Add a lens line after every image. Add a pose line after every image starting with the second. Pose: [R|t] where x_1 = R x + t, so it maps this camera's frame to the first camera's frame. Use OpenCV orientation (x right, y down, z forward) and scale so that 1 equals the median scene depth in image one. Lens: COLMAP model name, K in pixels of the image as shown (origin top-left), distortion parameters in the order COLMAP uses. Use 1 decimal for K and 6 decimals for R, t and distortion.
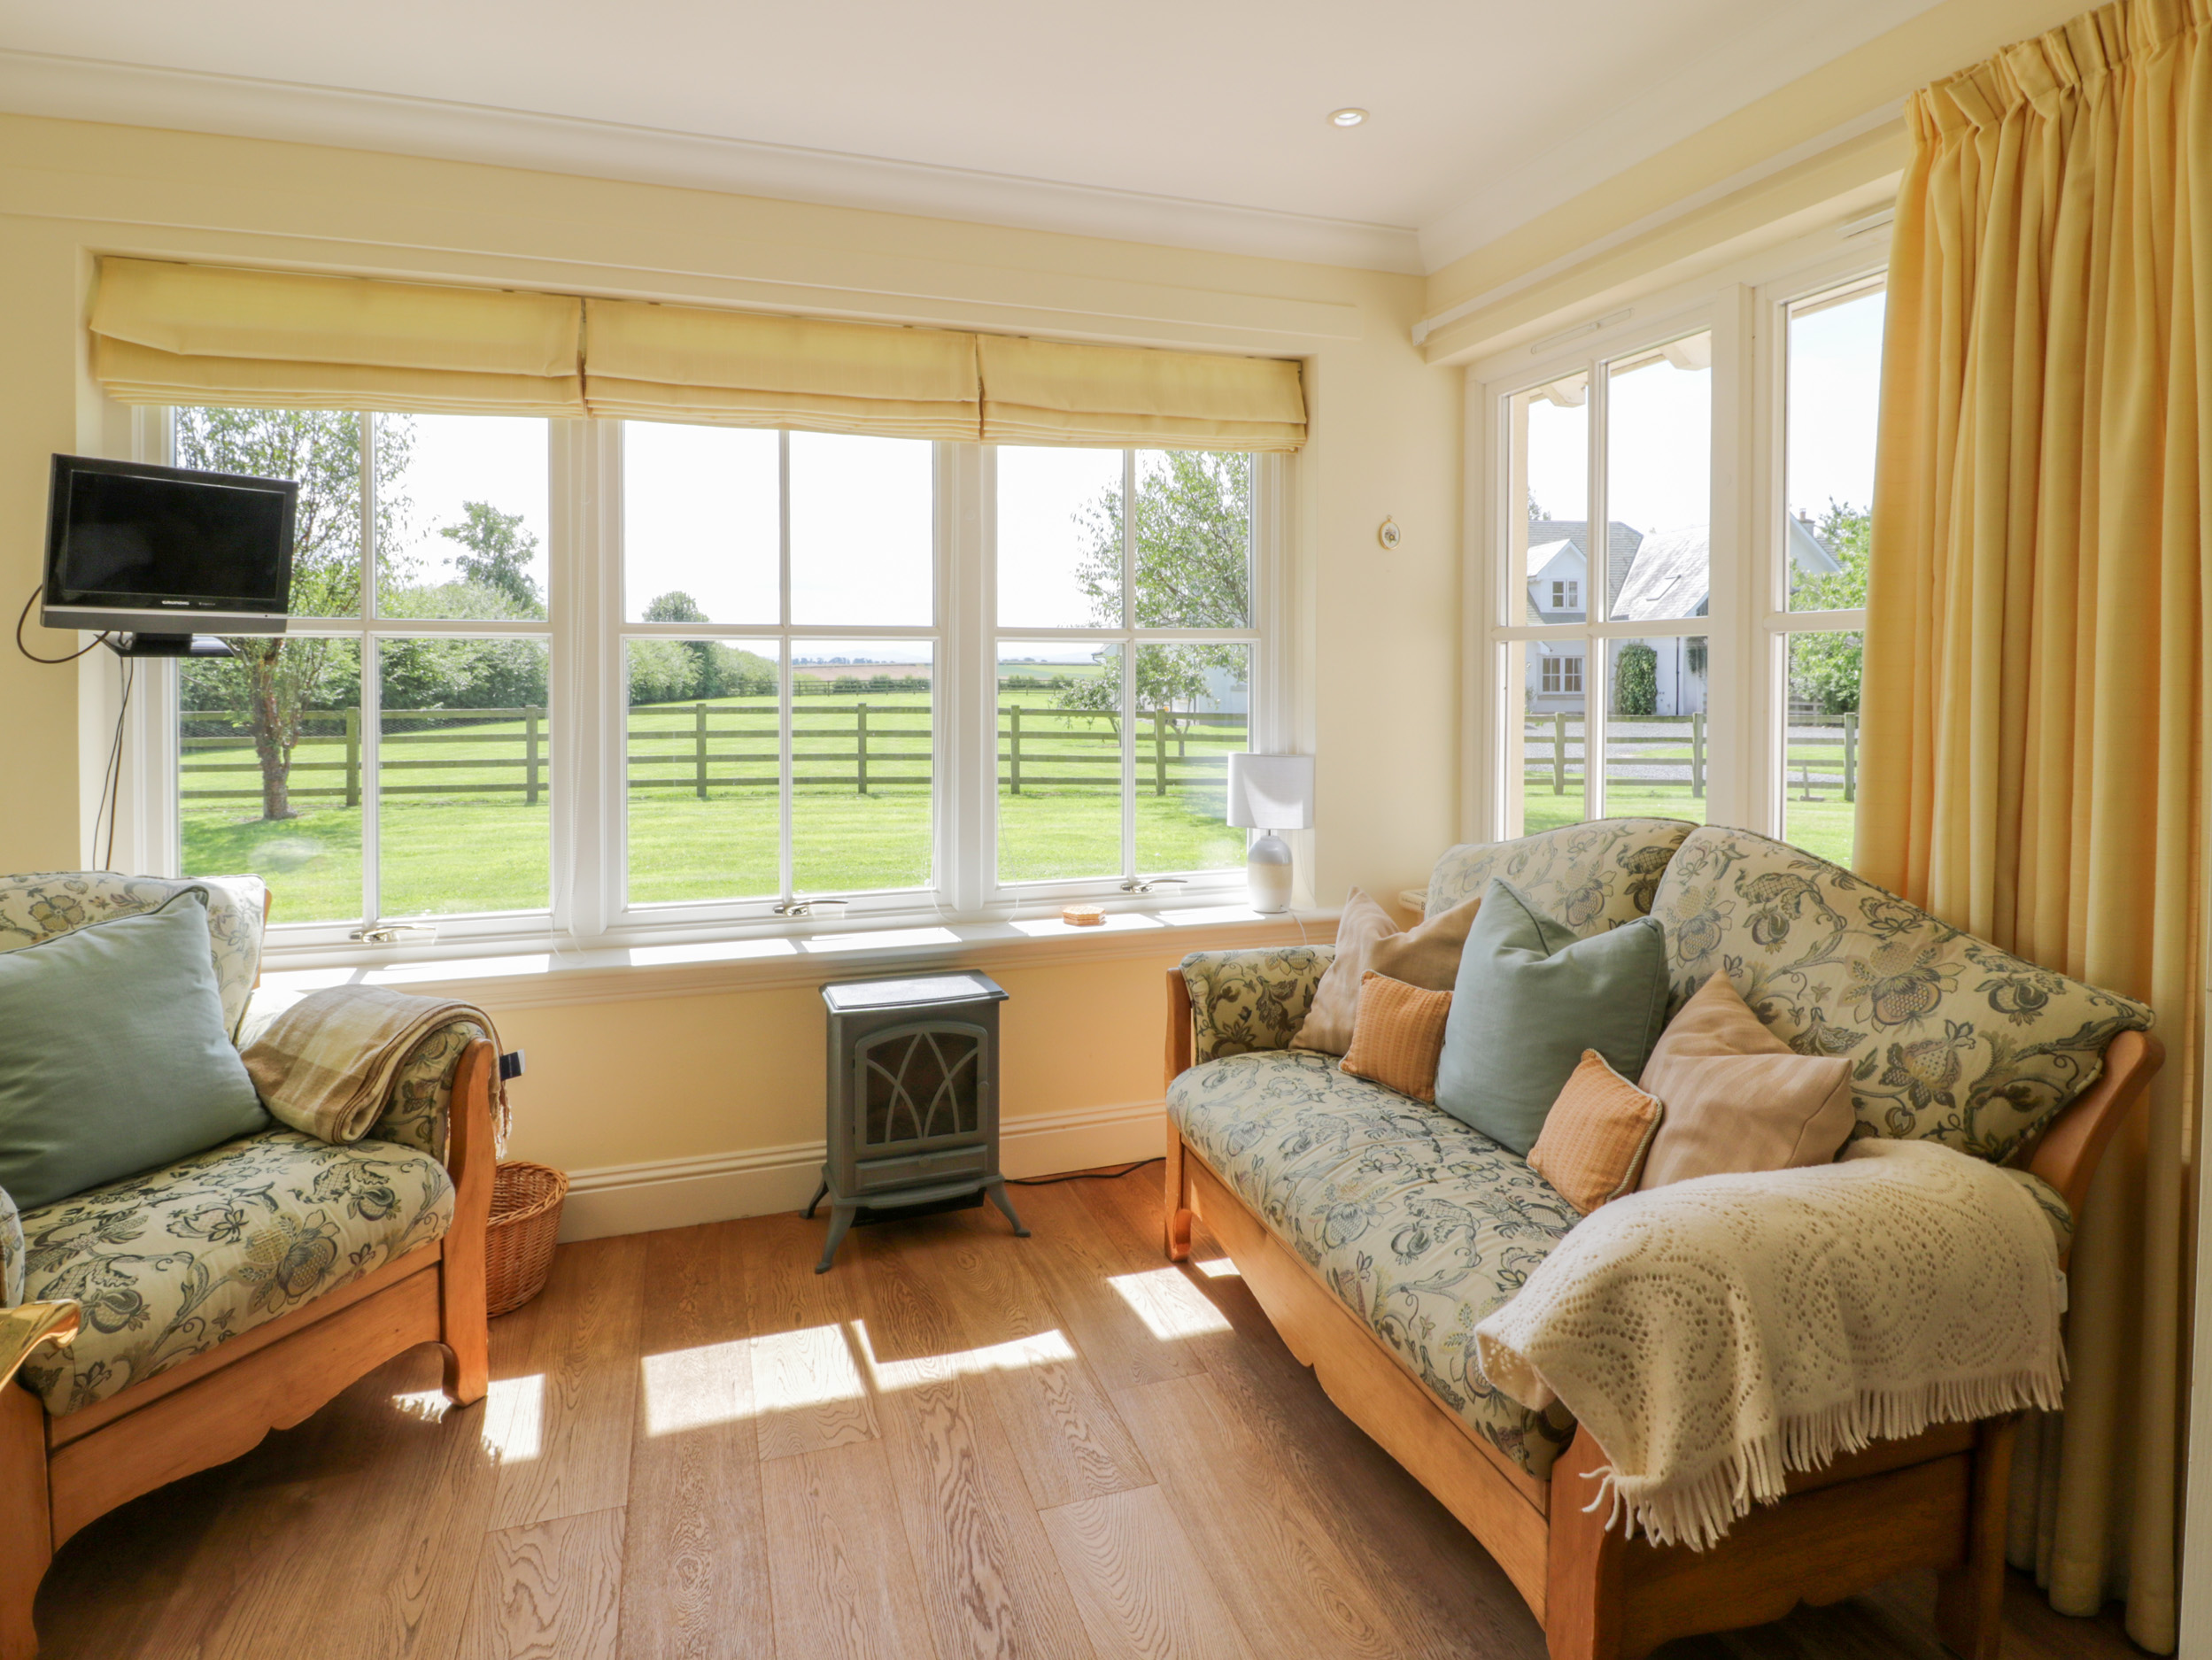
lens RADIAL K [[1214.9, 0, 1106.0], [0, 1214.9, 830.0], [0, 0, 1]] dist [0.000722, -0.012751]
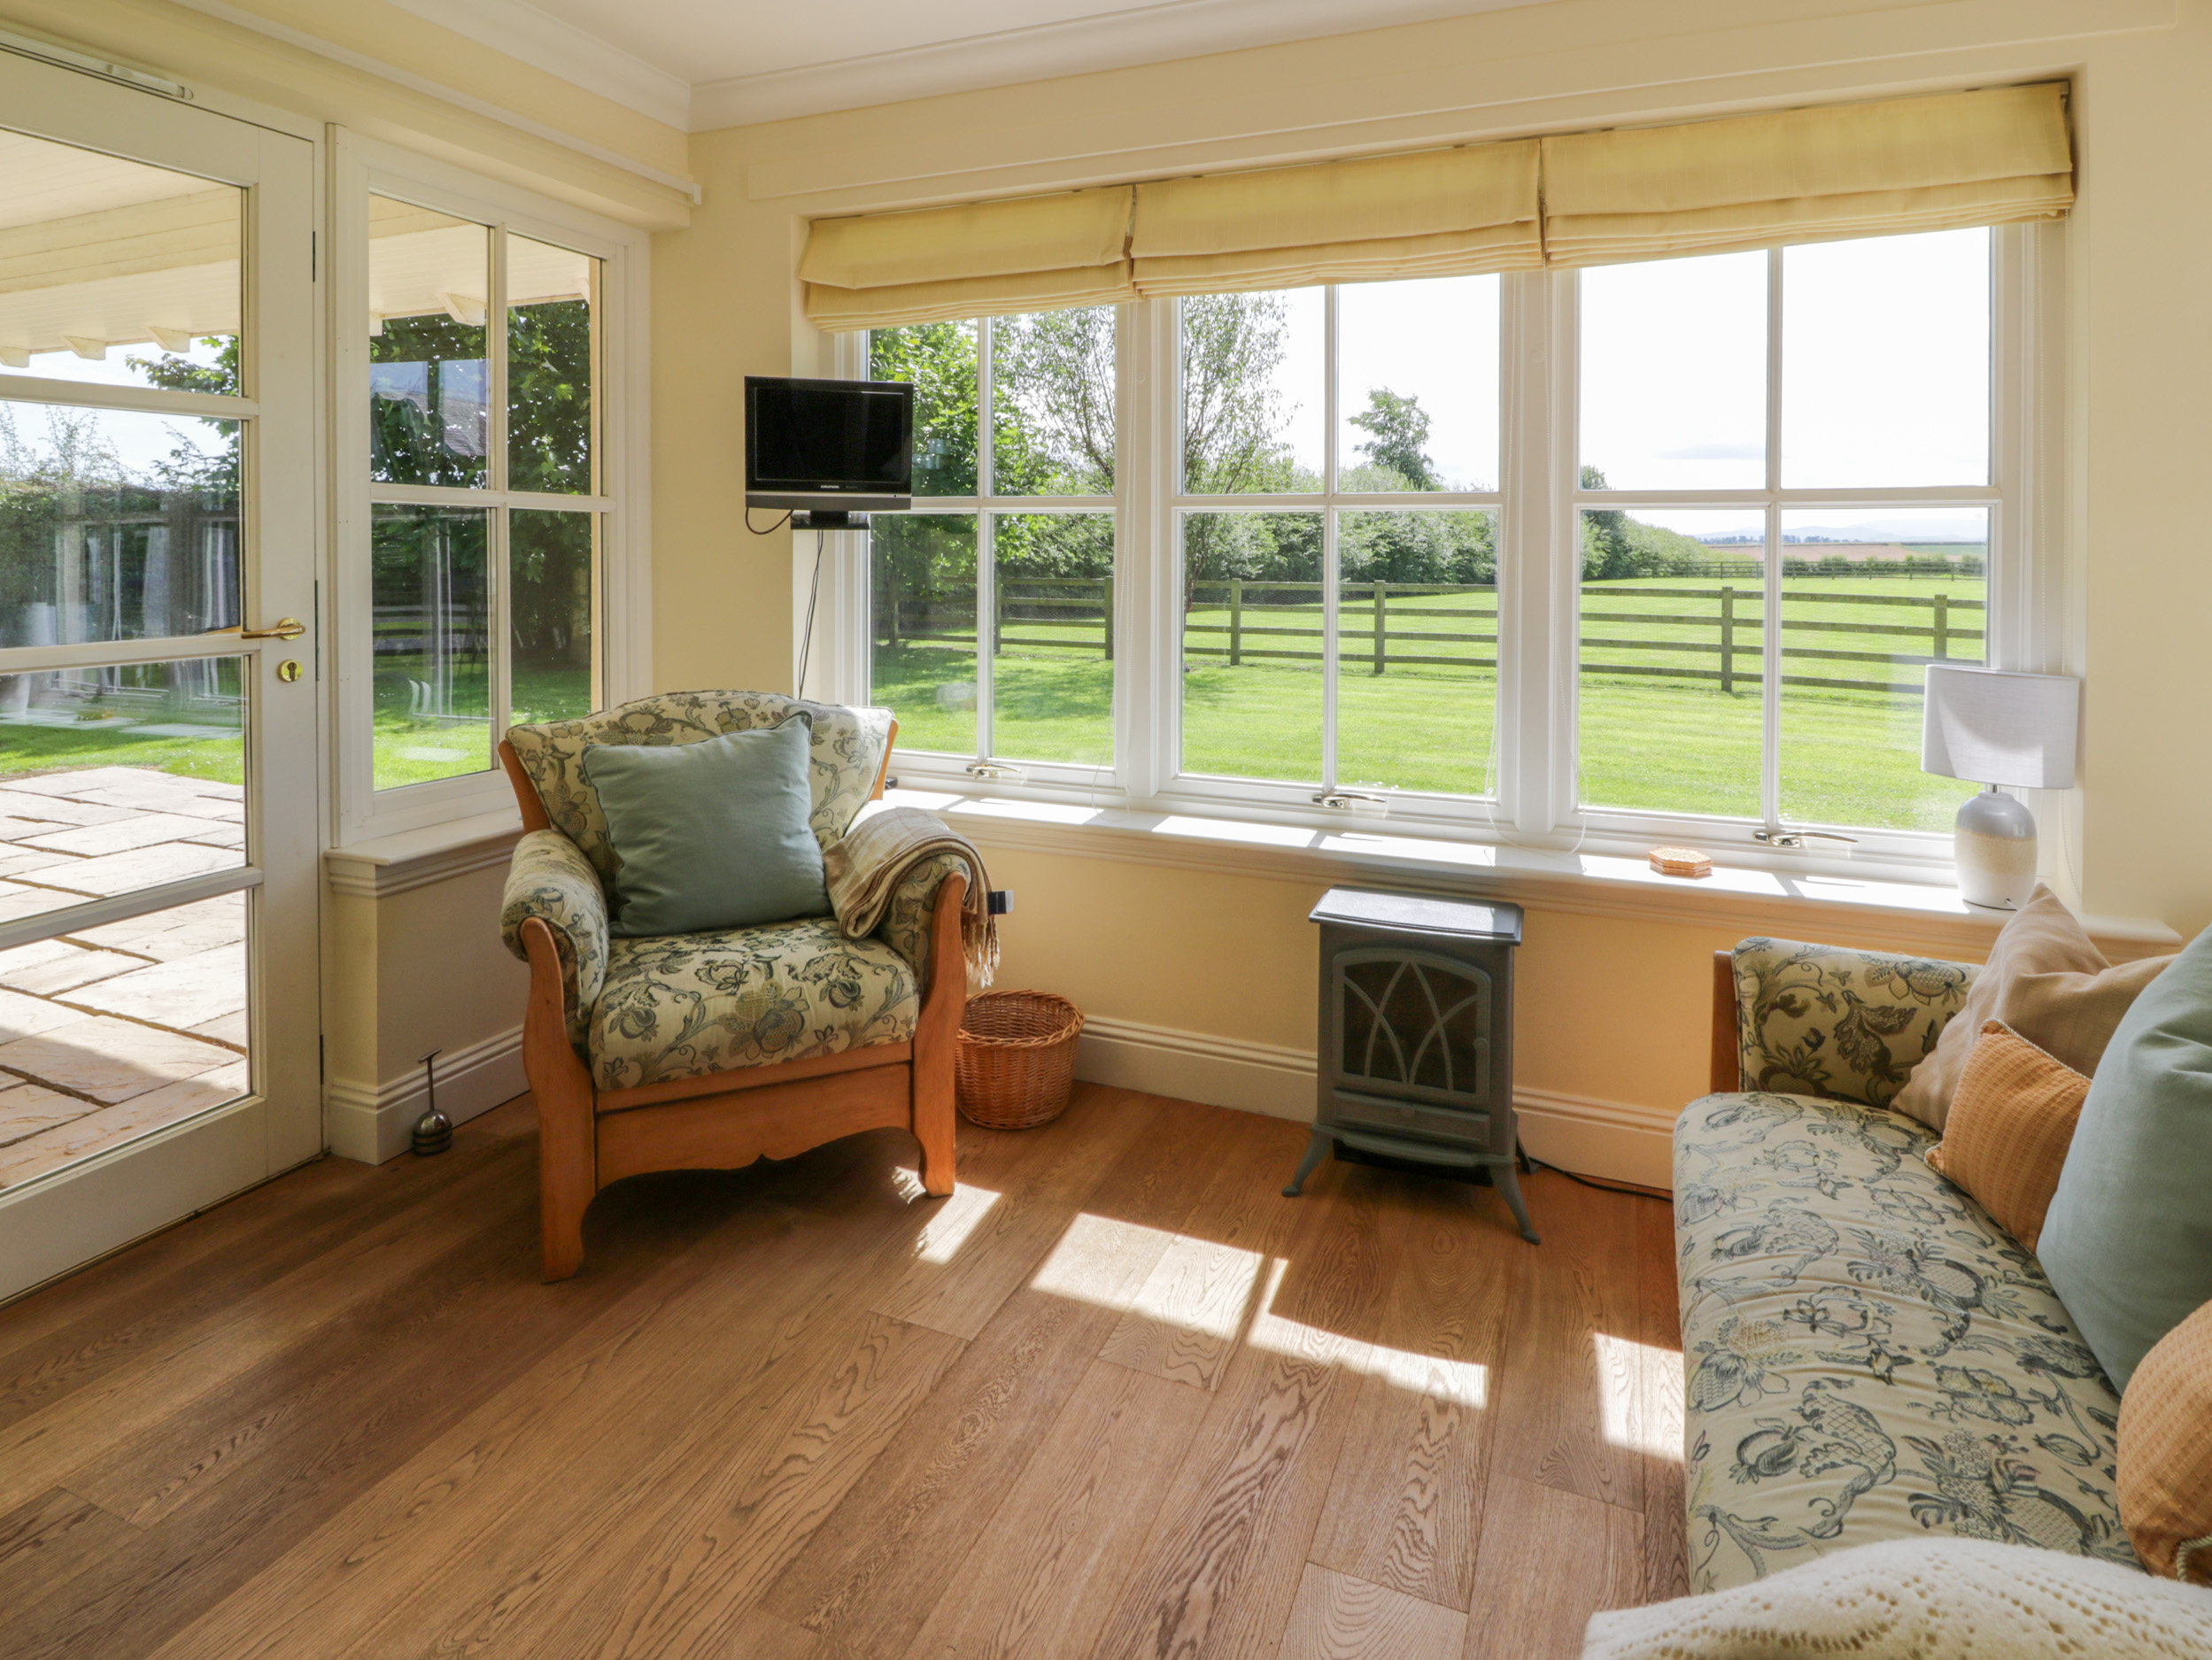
lens RADIAL K [[1244.5, 0, 1098.0], [0, 1244.5, 687.7], [0, 0, 1]] dist [0.003835, -0.012417]
pose [[0.741303, 0.080098, -0.666373, 0.287928], [-0.093476, 0.995498, 0.015672, -0.022727], [0.664629, 0.050673, 0.745454, 0.203001]]
